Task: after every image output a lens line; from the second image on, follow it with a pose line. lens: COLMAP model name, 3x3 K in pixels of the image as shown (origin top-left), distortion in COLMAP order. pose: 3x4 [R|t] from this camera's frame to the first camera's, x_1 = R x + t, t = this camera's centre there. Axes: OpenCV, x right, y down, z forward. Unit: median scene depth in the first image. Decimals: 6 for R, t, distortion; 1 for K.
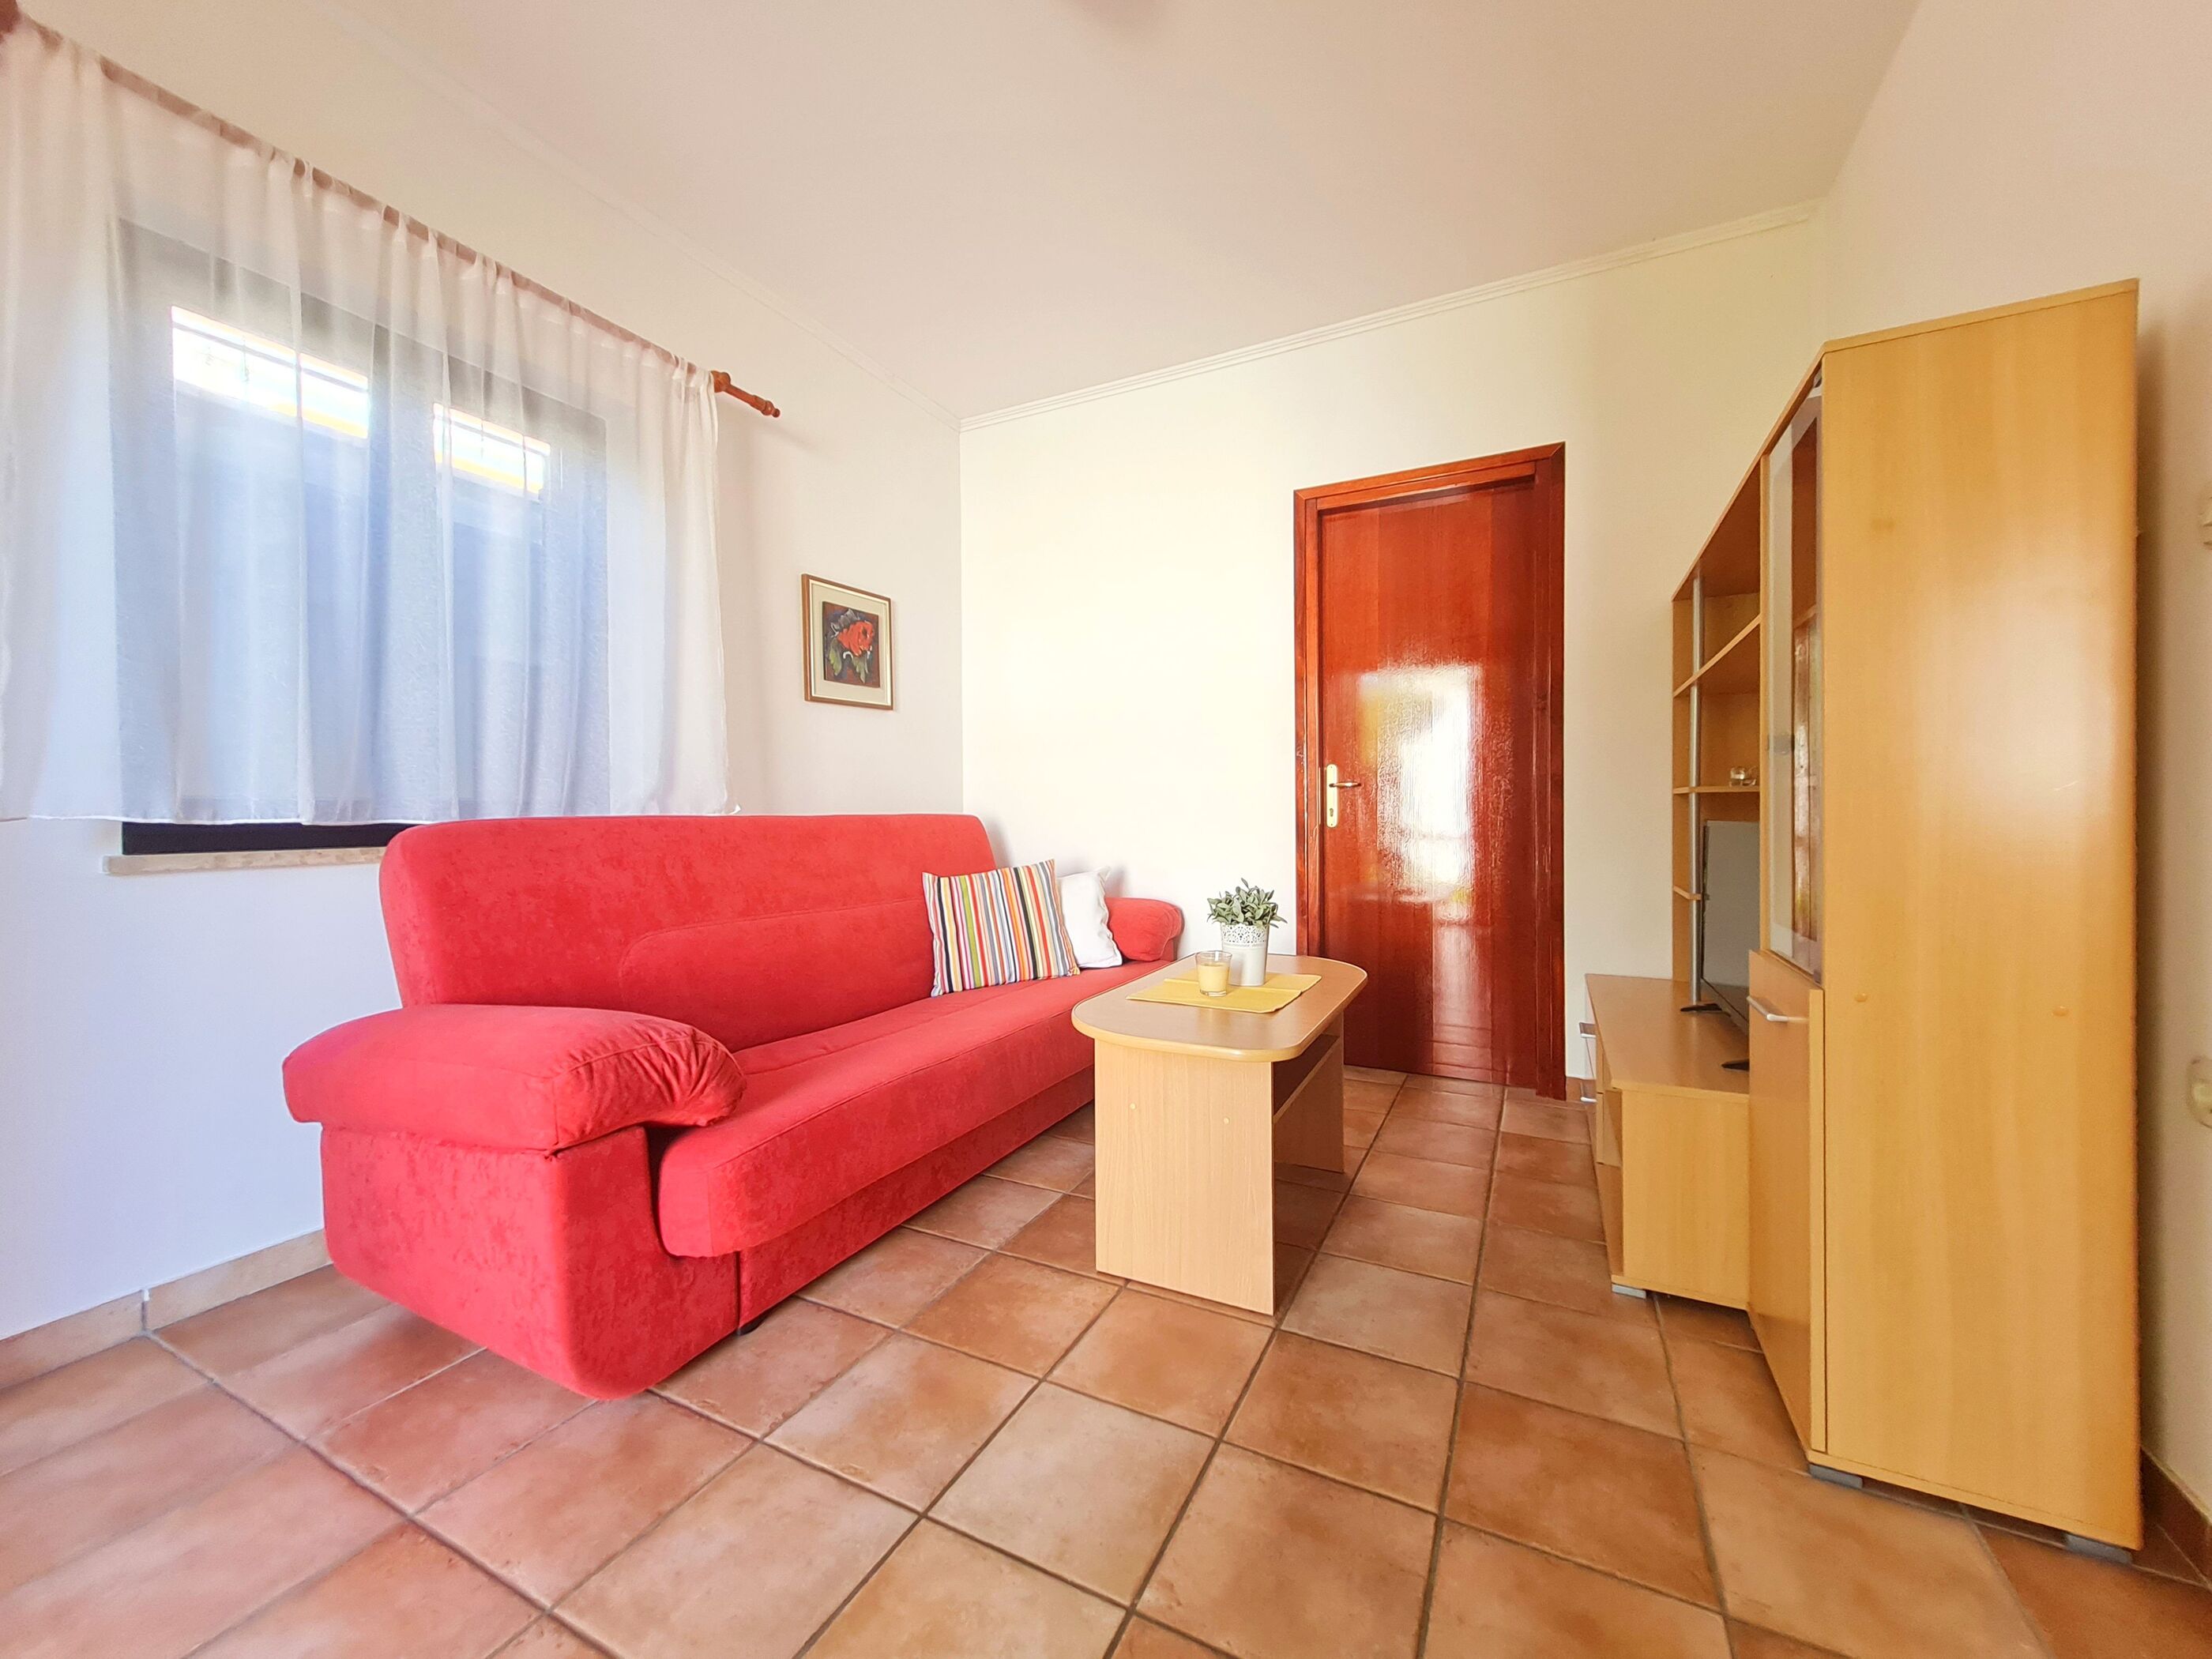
lens RADIAL K [[861.3, 0, 1105.7], [0, 861.3, 819.1], [0, 0, 1]] dist [0.009746, -0.001570]
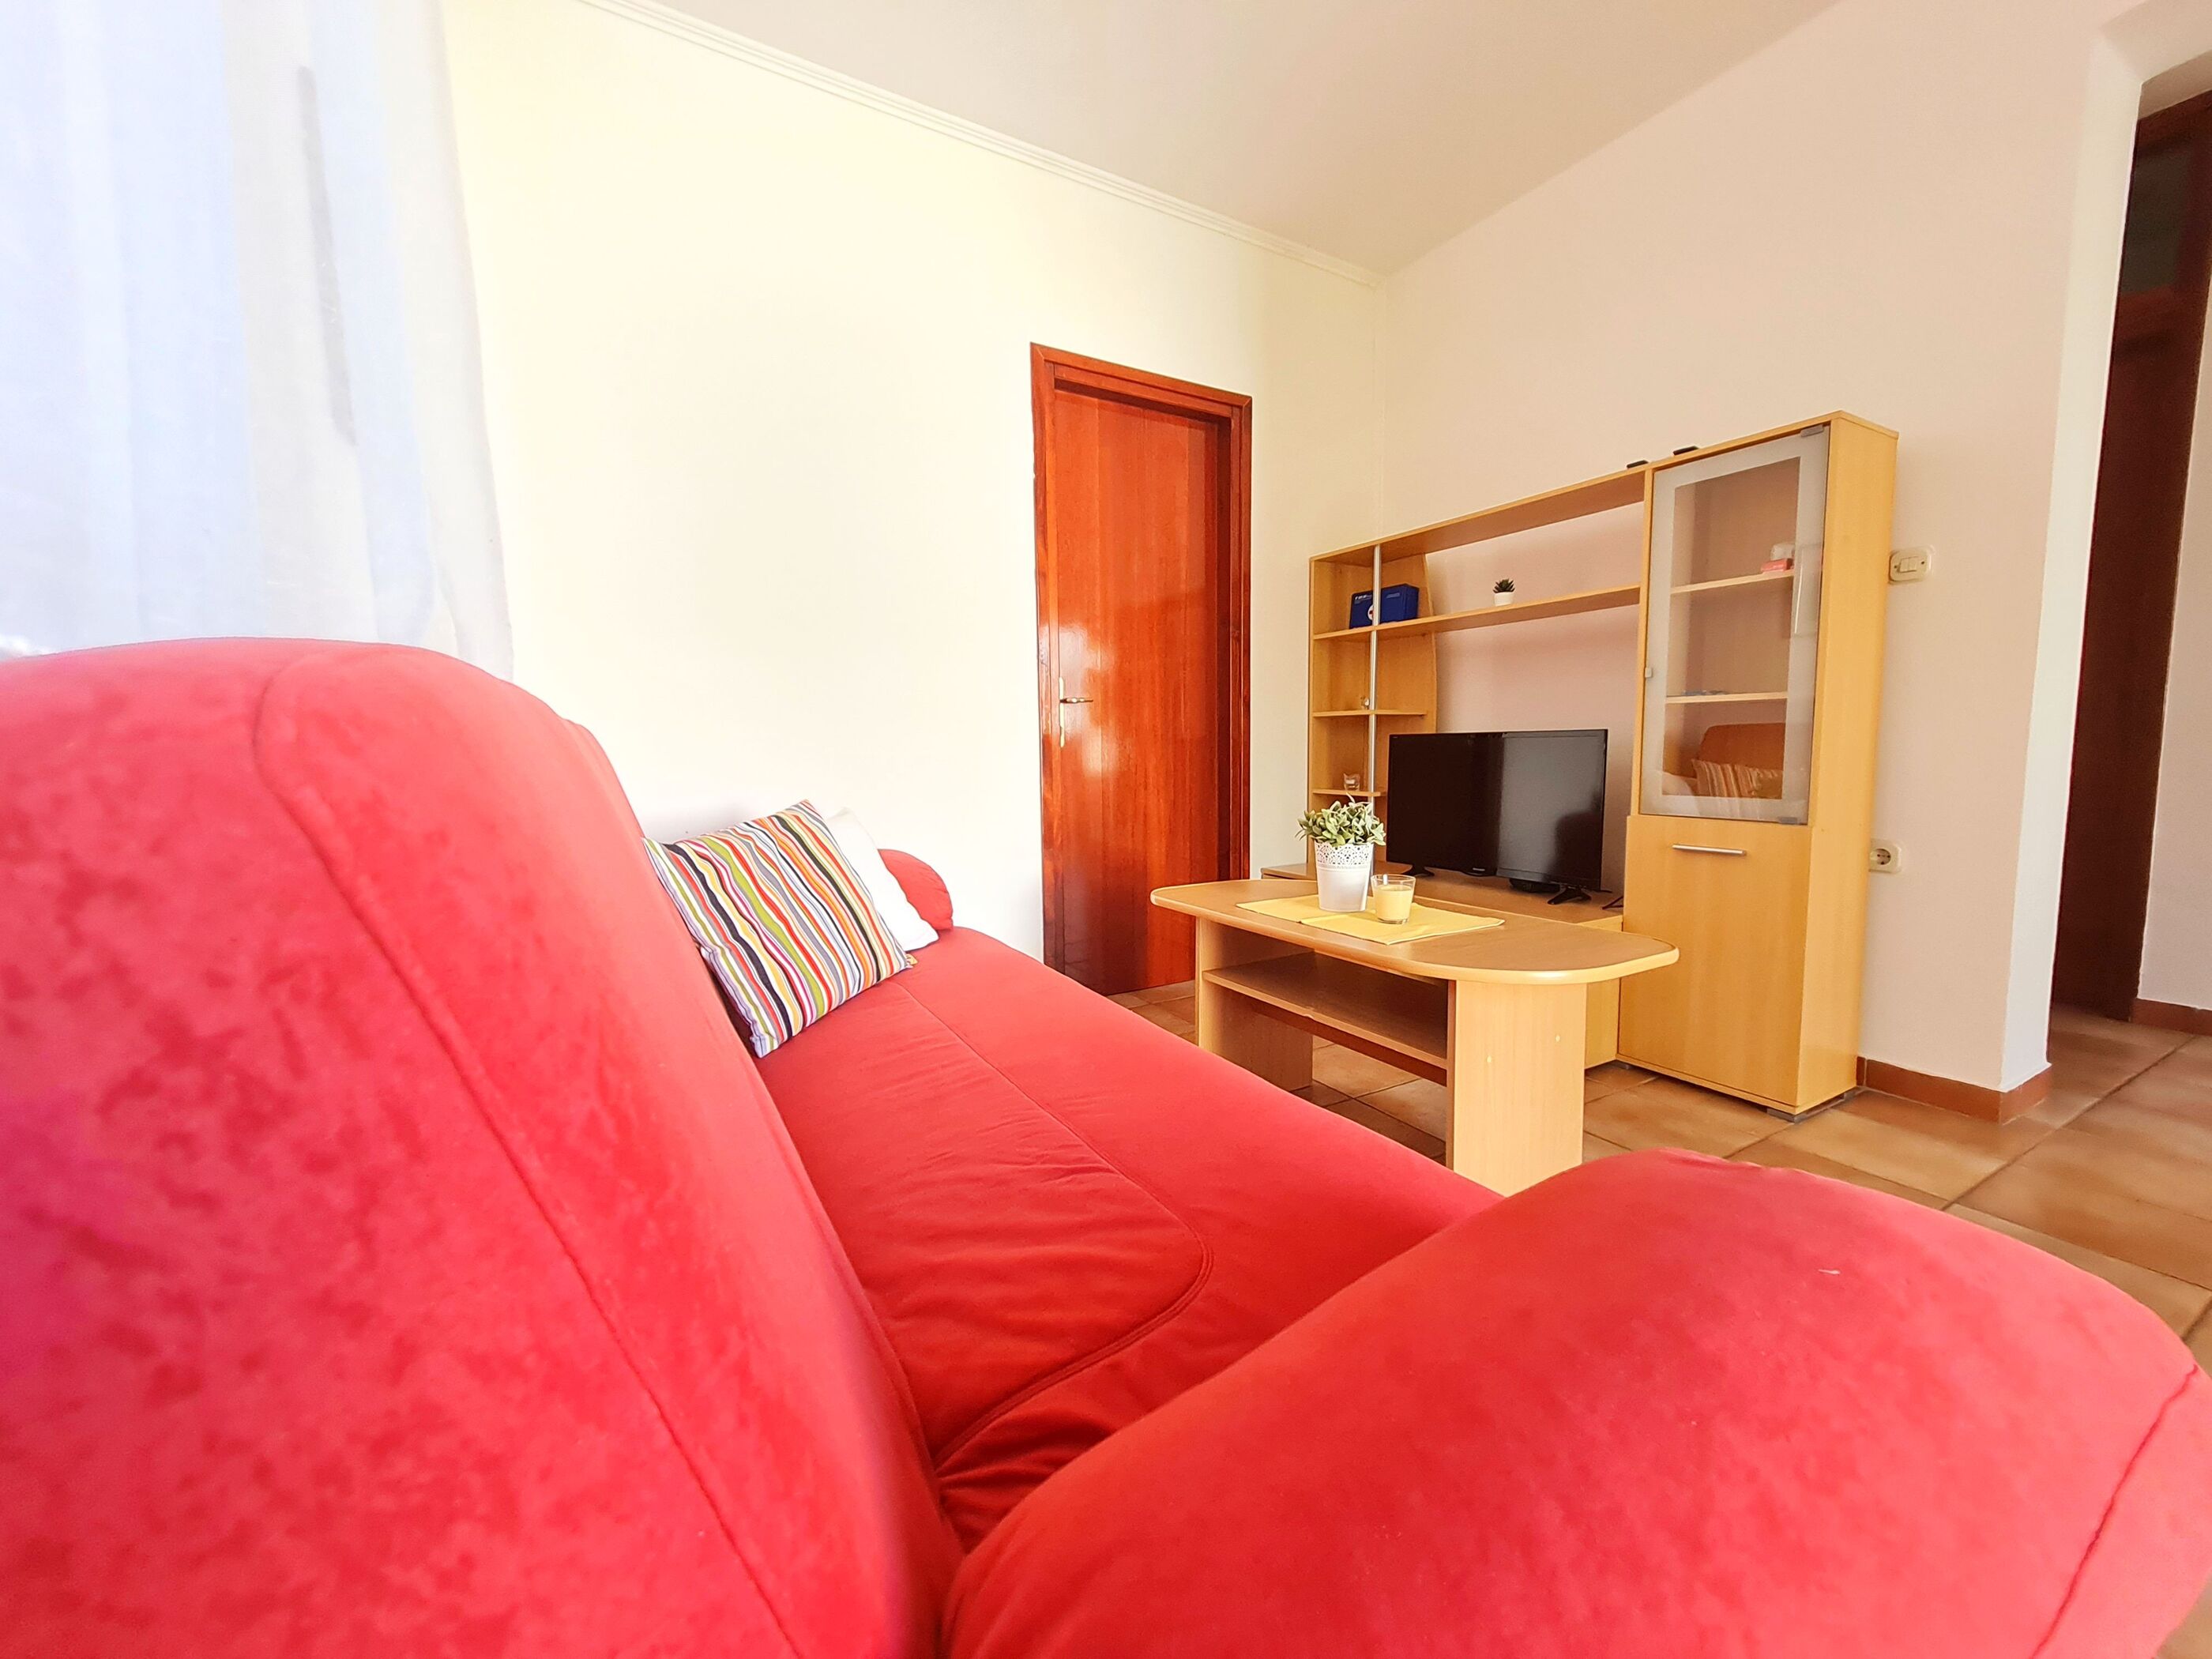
lens RADIAL K [[861.3, 0, 1101.2], [0, 861.3, 830.3], [0, 0, 1]] dist [0.009746, -0.001570]
pose [[0.552696, -0.076022, 0.829908, -0.528068], [0.023195, 0.996848, 0.075866, 0.028992], [-0.833060, -0.022681, 0.552717, 0.531183]]
